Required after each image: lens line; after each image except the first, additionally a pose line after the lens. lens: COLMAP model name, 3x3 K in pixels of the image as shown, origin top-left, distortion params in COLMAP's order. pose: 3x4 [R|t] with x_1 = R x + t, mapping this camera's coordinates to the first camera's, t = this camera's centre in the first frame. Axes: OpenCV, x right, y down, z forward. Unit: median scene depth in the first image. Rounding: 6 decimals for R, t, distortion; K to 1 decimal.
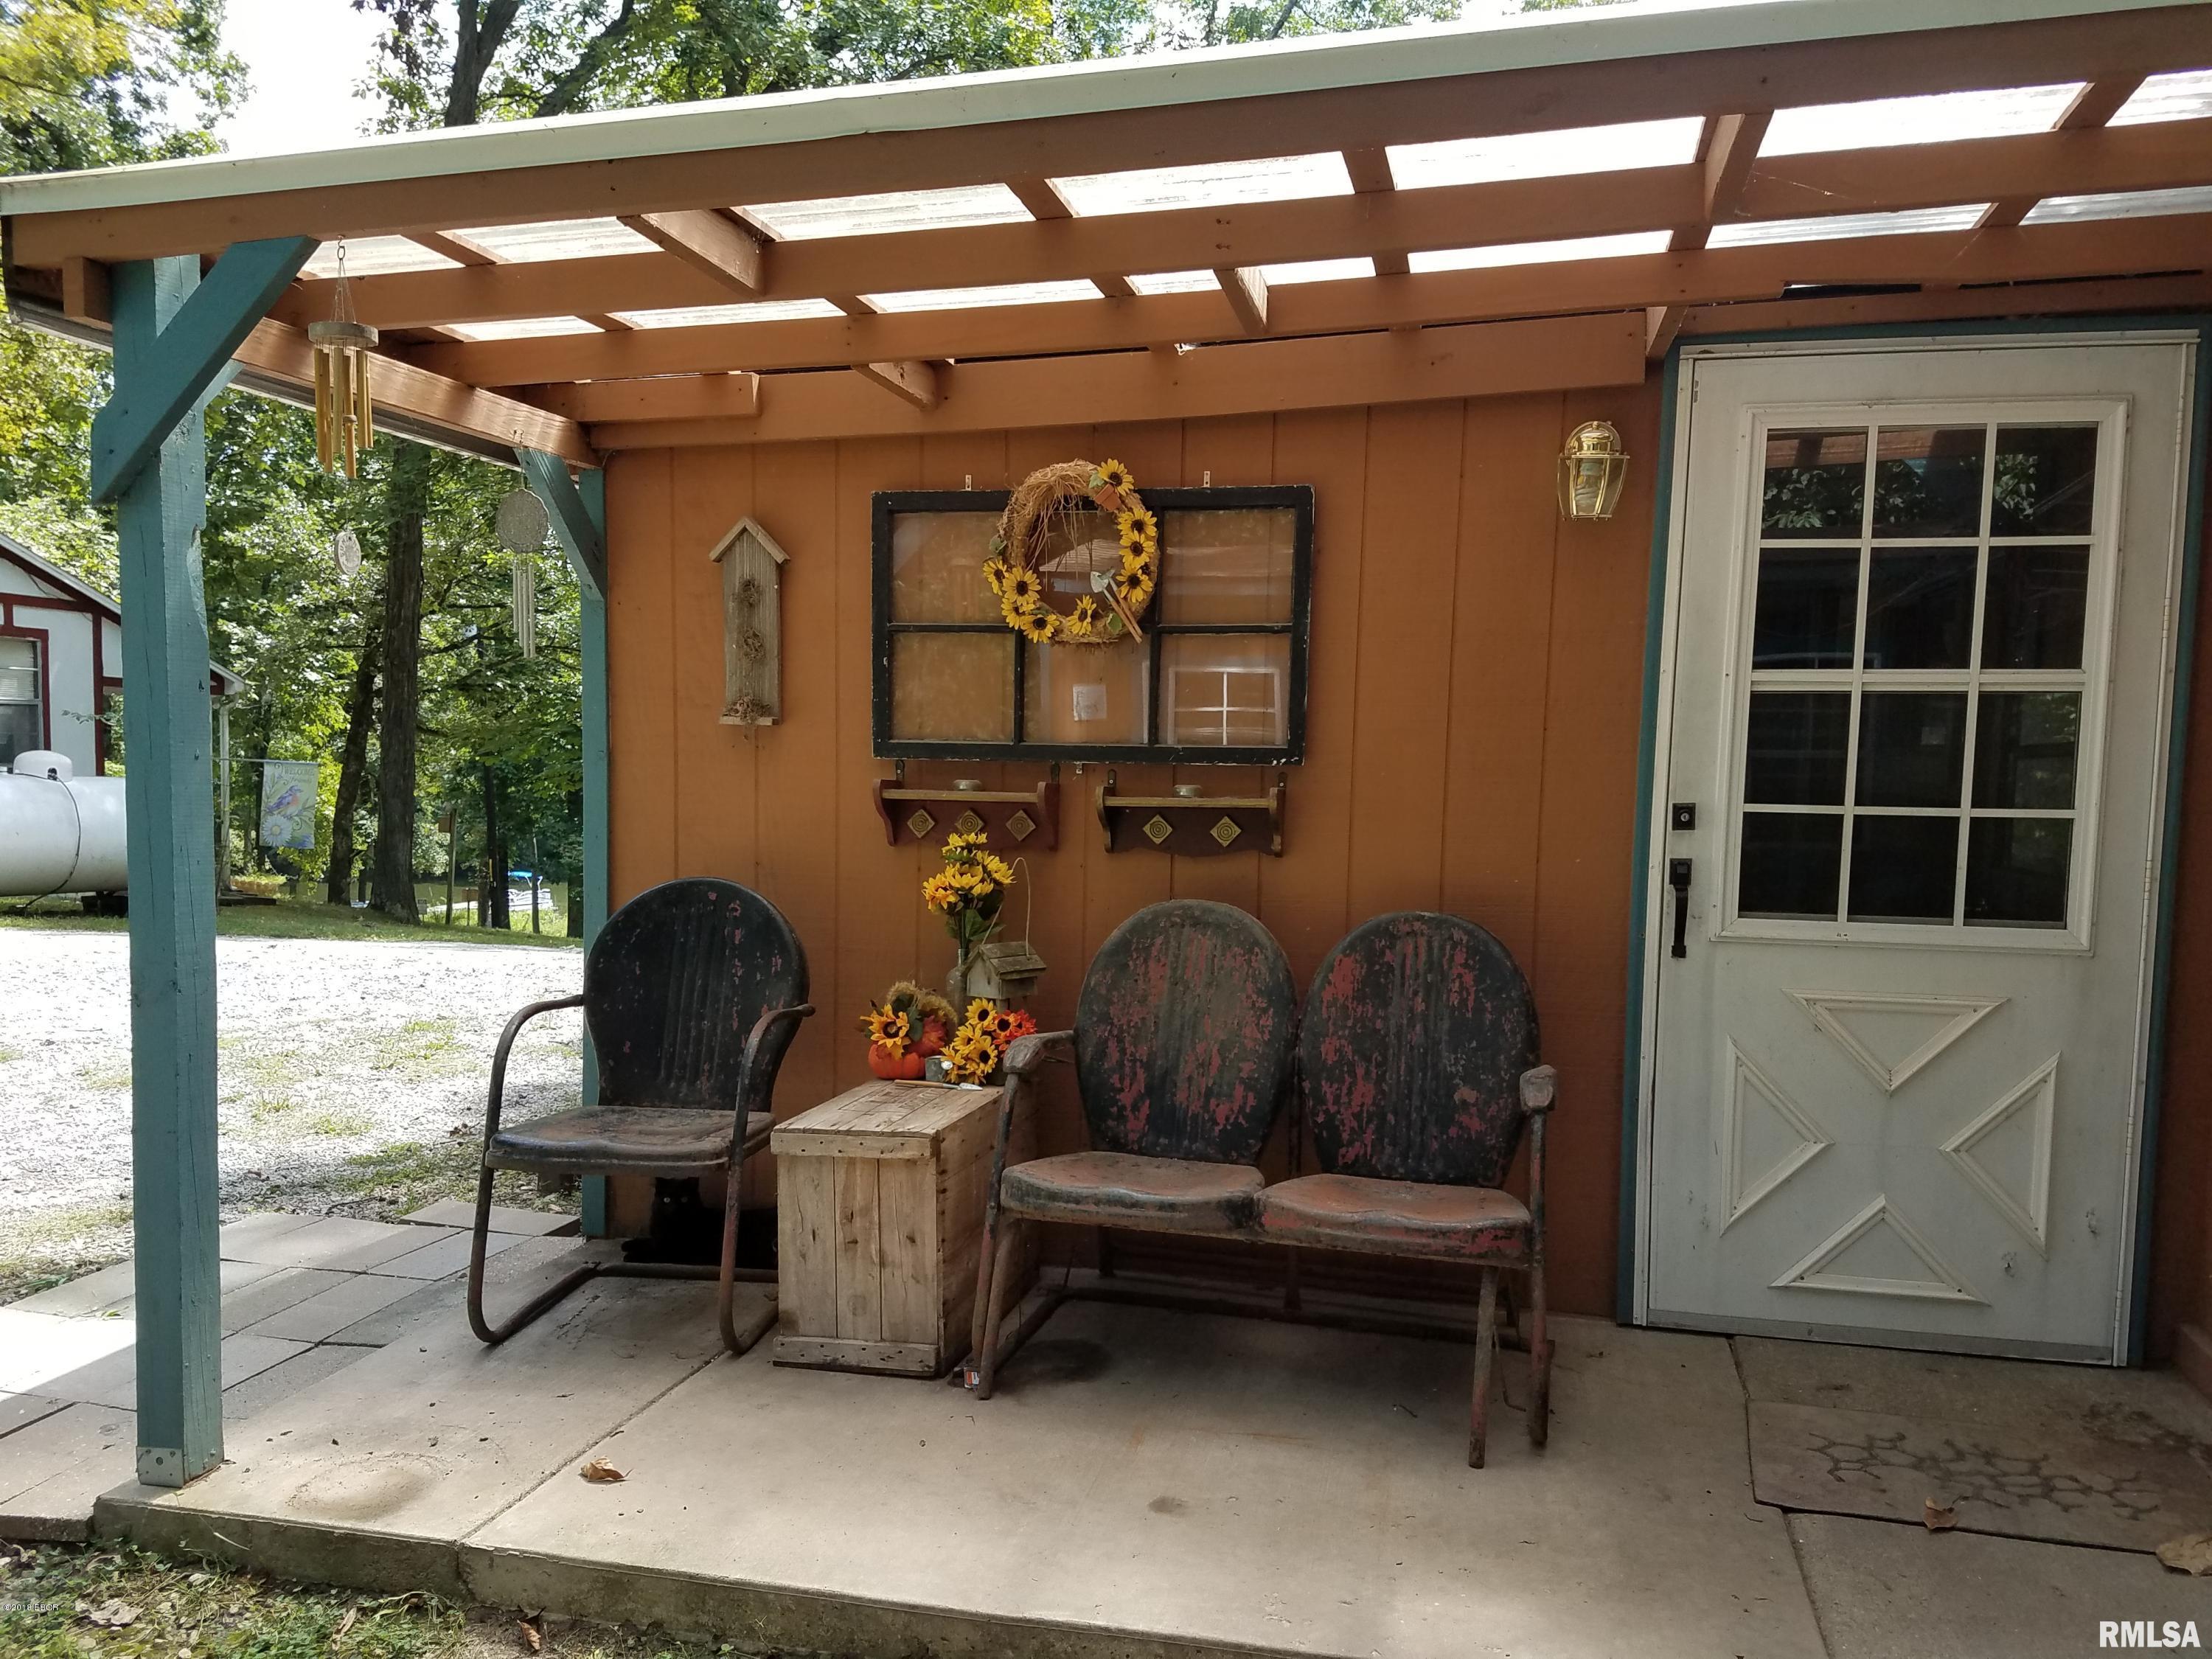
lens RADIAL K [[1681.3, 0, 1113.7], [0, 1681.3, 896.8], [0, 0, 1]] dist [0.316690, -0.516757]
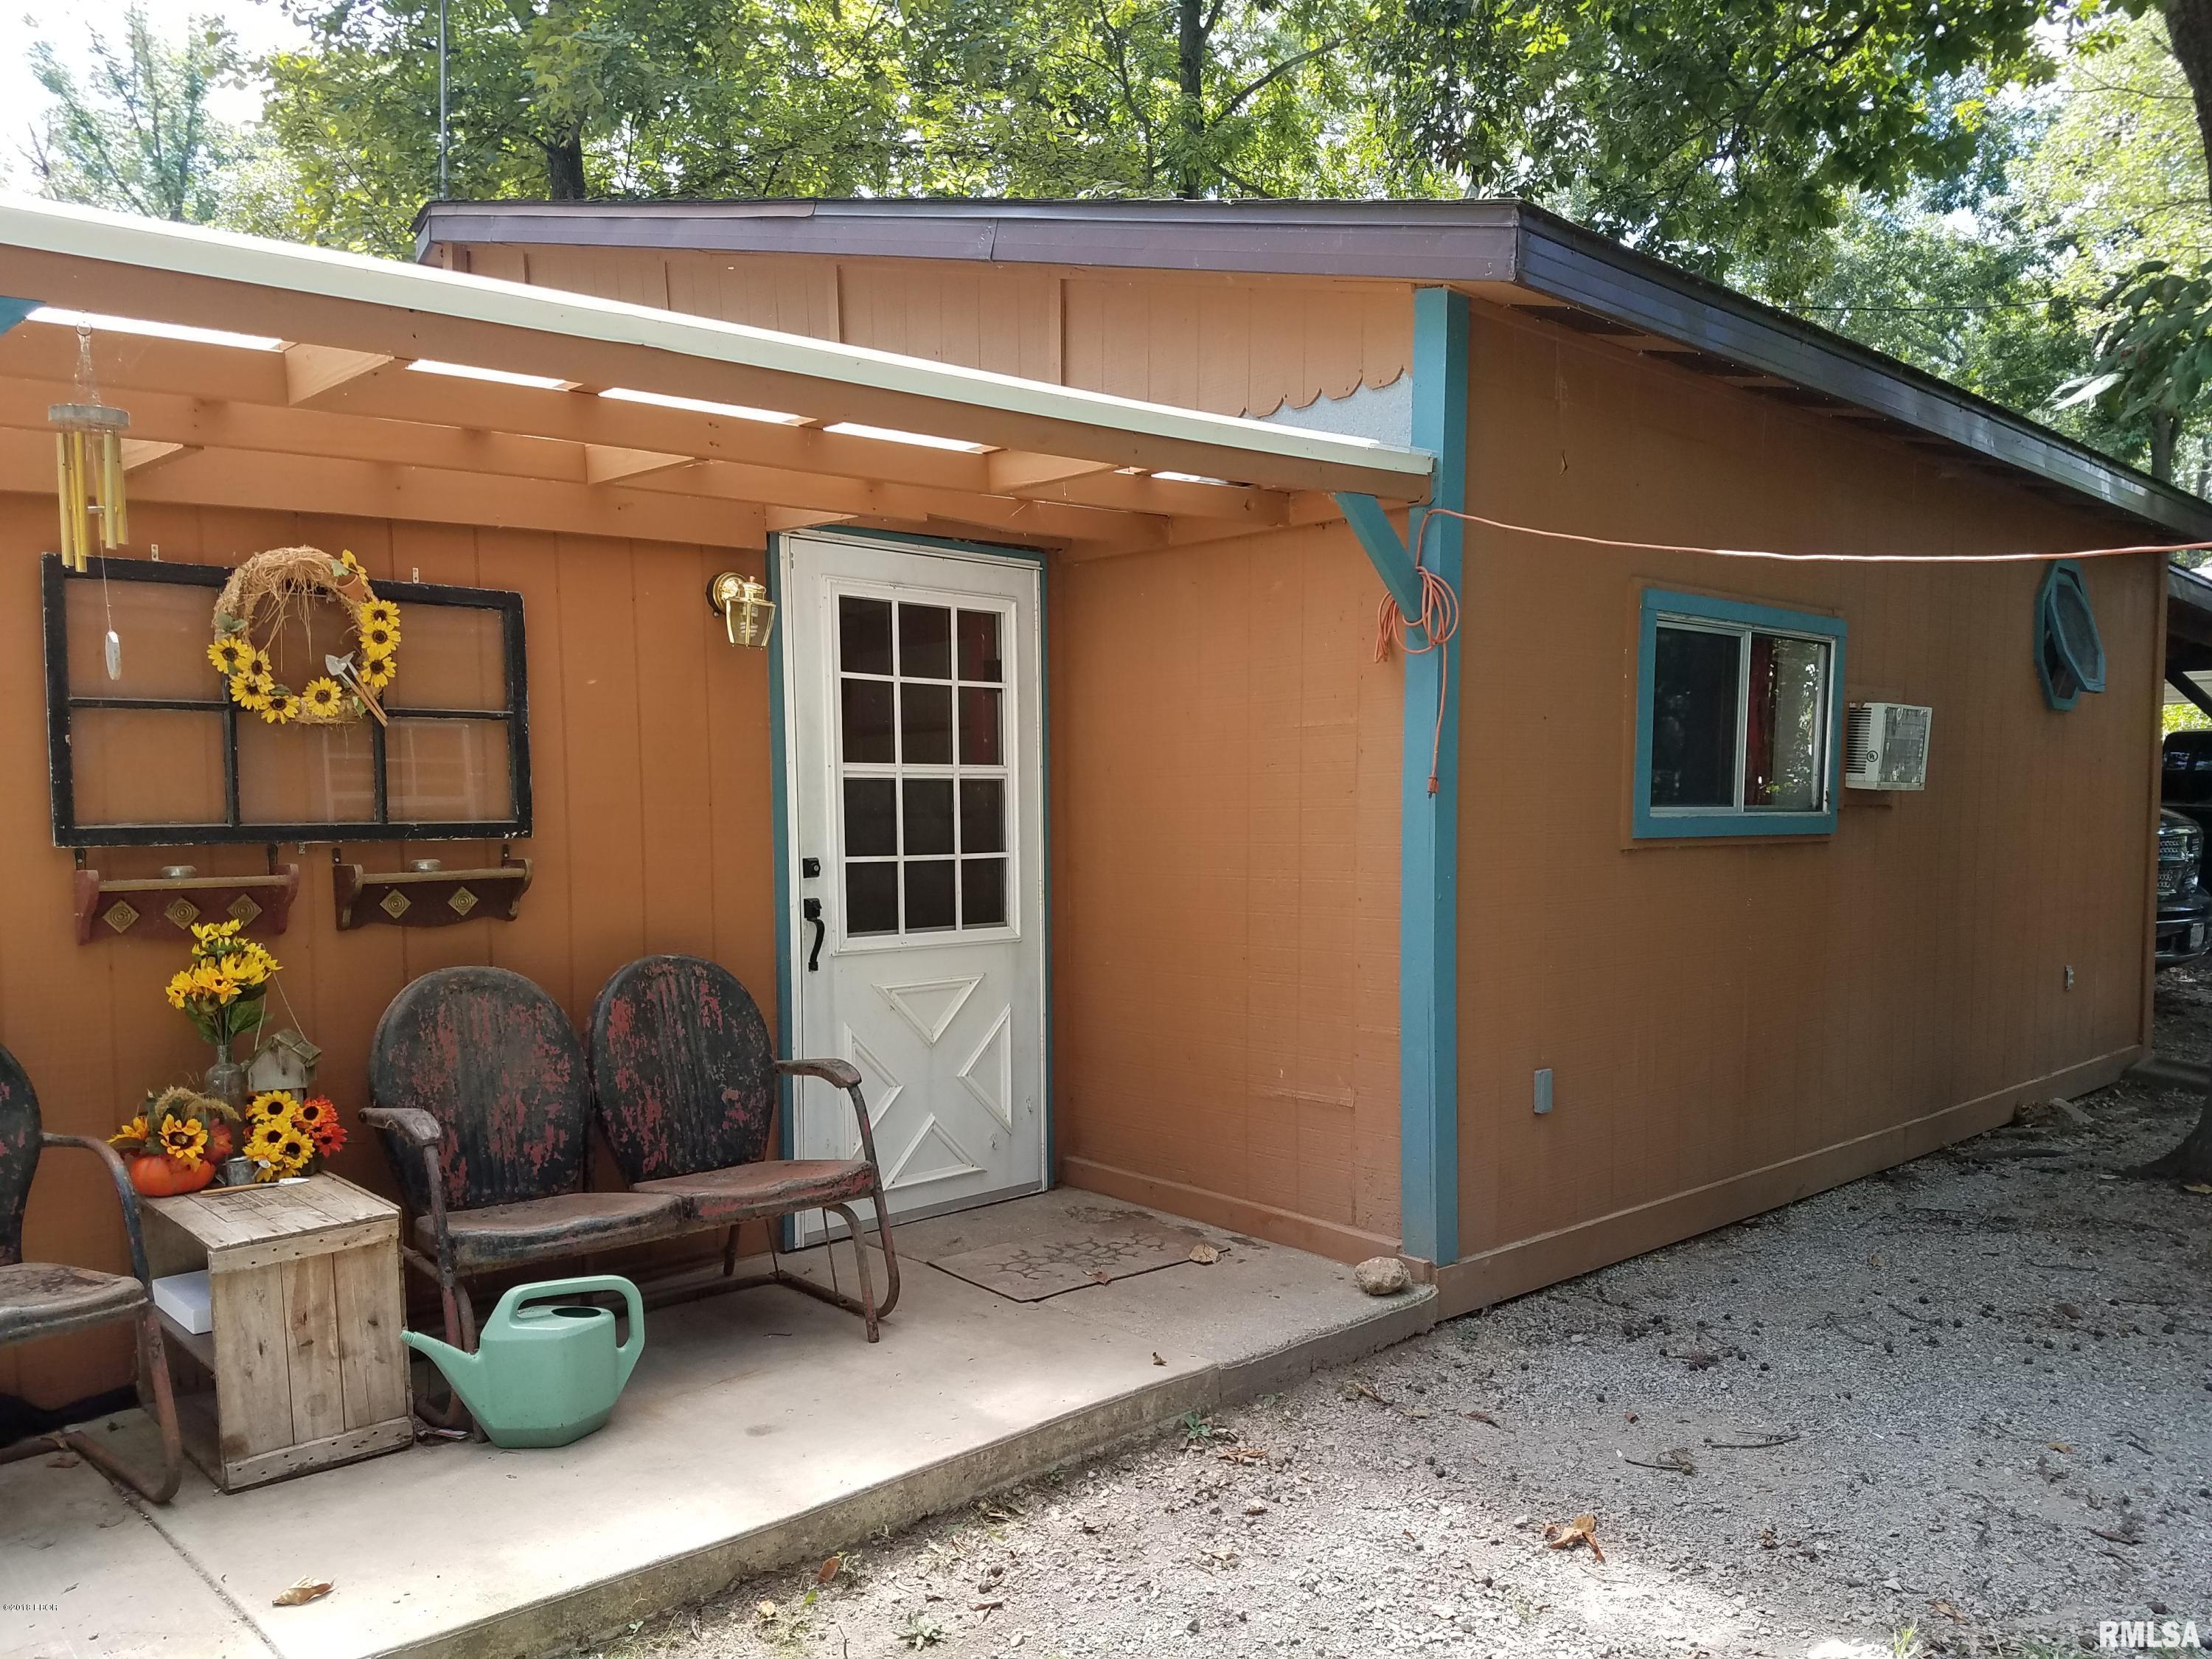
lens RADIAL K [[1681.3, 0, 1113.7], [0, 1681.3, 896.8], [0, 0, 1]] dist [0.316690, -0.516757]
pose [[0.578425, -0.067341, 0.812951, -0.635186], [0.083669, 0.996228, 0.022992, -0.034699], [-0.811433, 0.054720, 0.581878, 0.022982]]
